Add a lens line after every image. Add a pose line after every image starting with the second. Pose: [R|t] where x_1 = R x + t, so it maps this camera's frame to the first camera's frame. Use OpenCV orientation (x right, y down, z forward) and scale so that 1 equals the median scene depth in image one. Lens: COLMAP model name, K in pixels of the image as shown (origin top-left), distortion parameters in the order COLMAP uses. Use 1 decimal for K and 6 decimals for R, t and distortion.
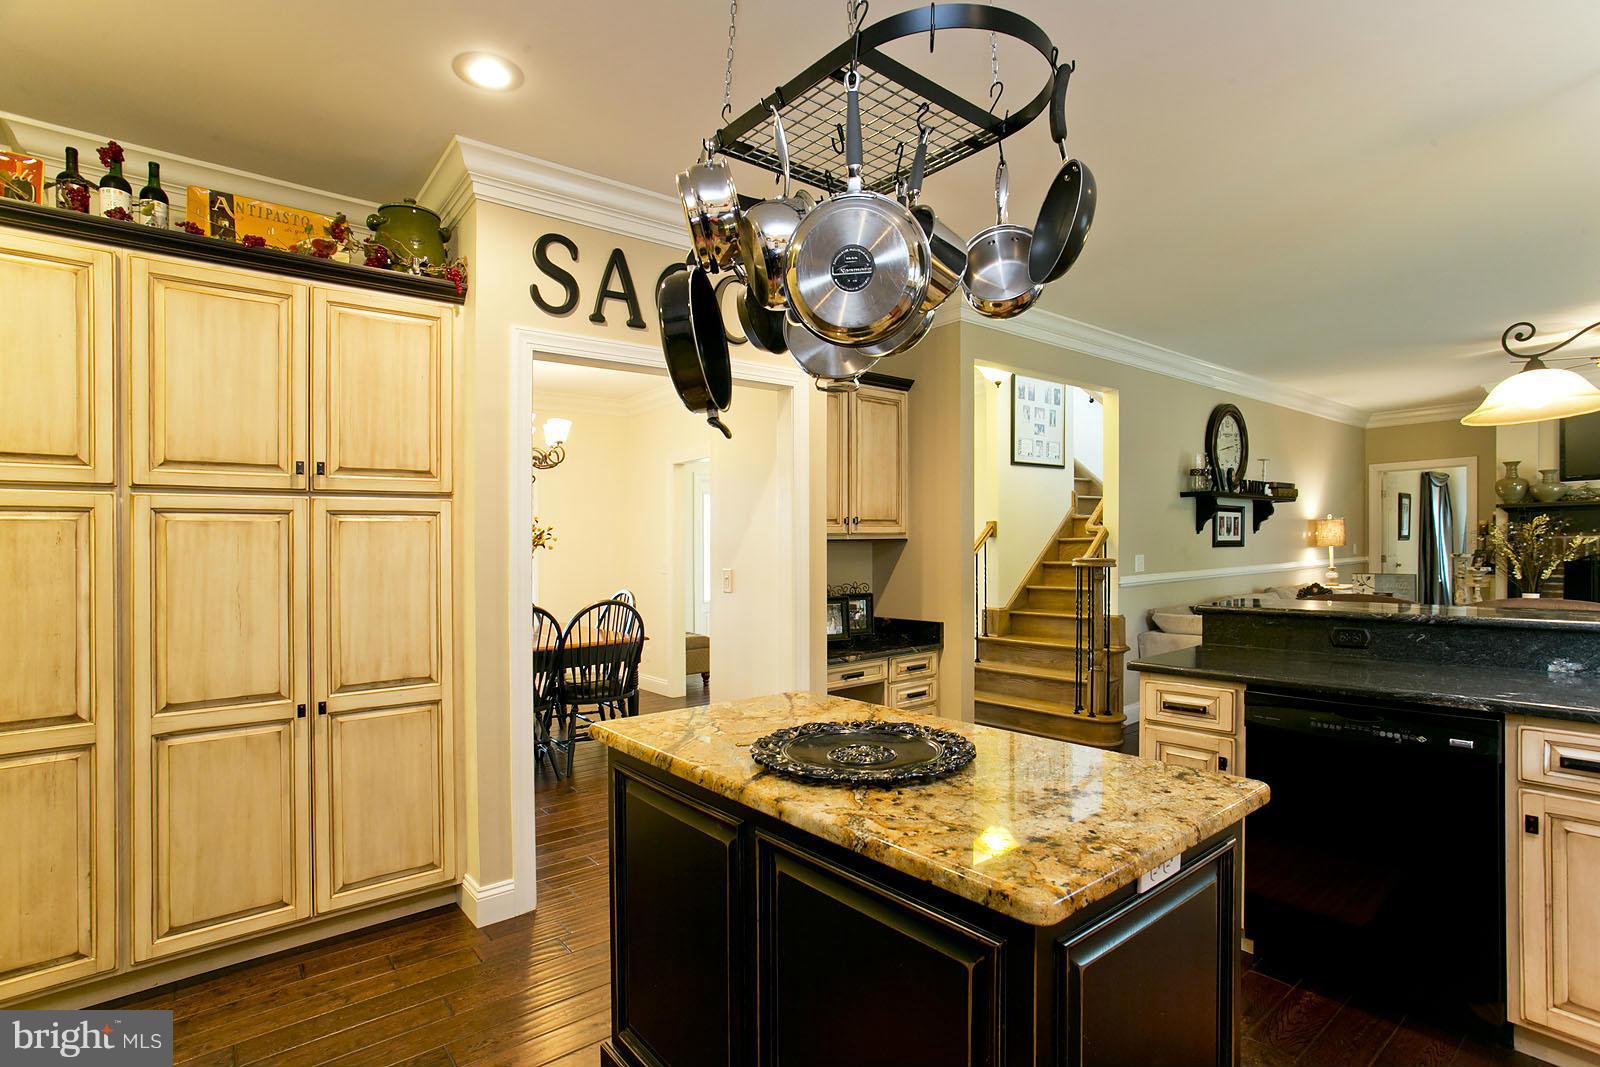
lens RADIAL K [[793.9, 0, 800.0], [0, 793.9, 533.5], [0, 0, 1]] dist [-0.024141, 0.000142]
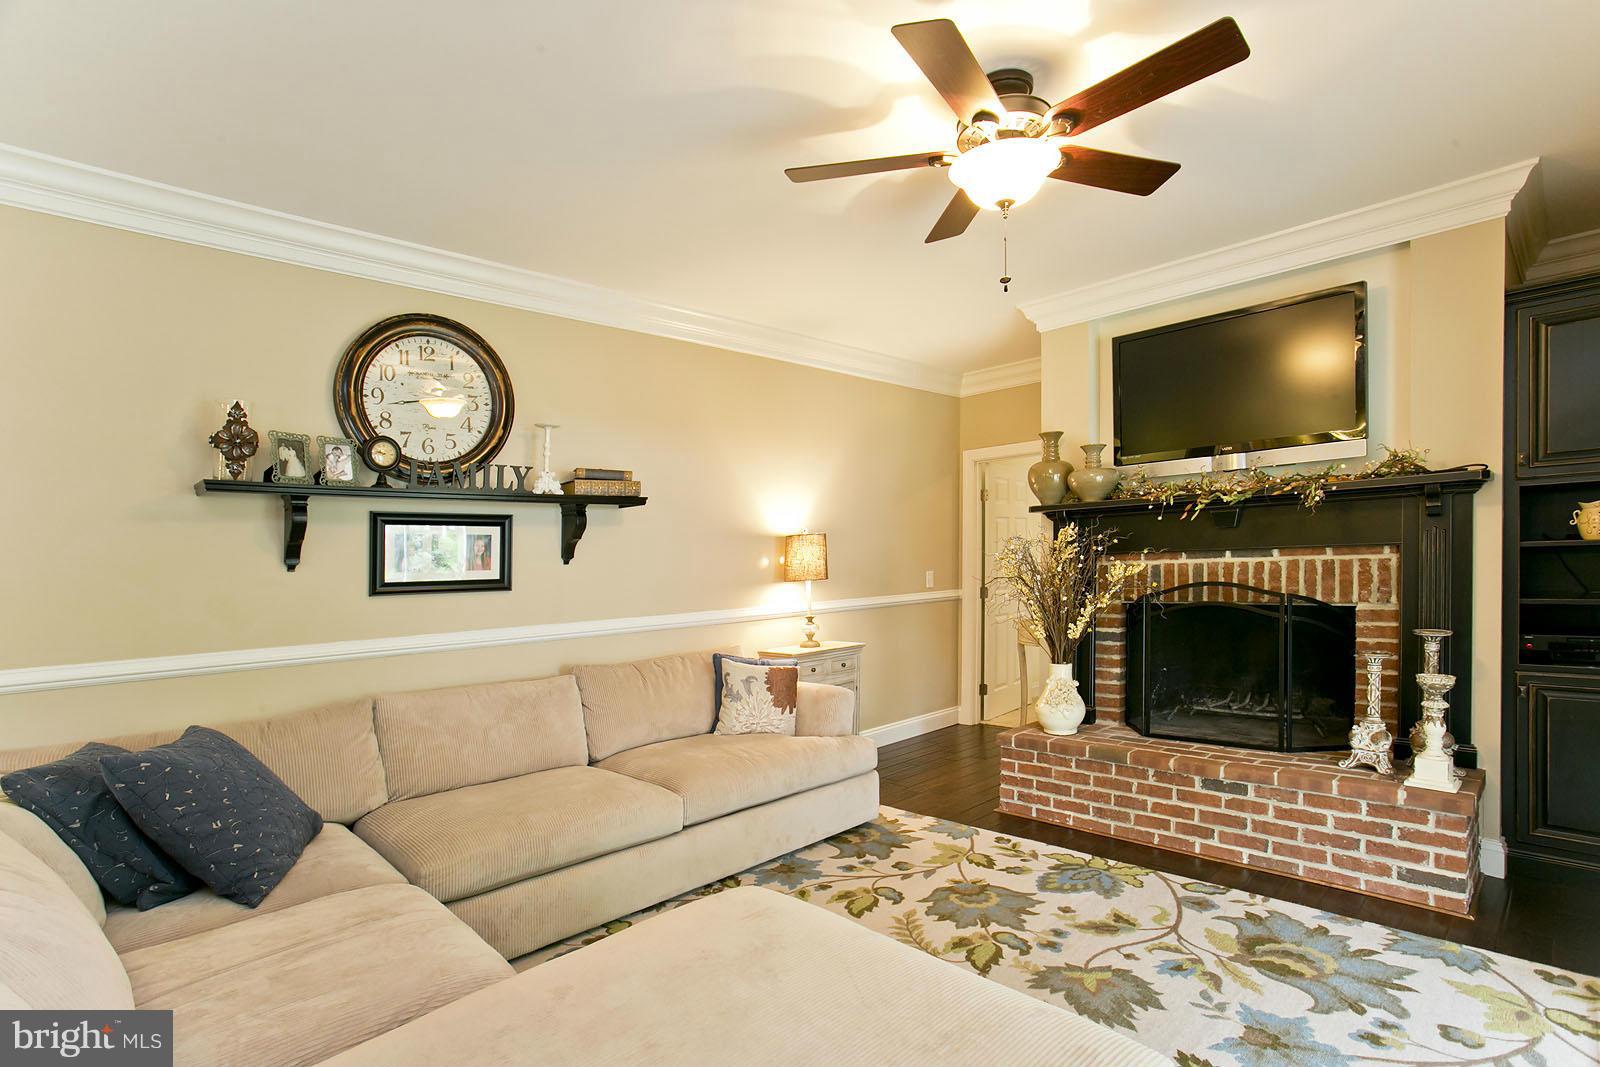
lens RADIAL K [[795.2, 0, 814.7], [0, 795.2, 546.3], [0, 0, 1]] dist [-0.023923, 0.000009]
pose [[0.995762, -0.013941, 0.090905, 0.702622], [0.014491, 0.999880, -0.005390, -0.007030], [-0.090819, 0.006685, 0.995845, 0.442626]]
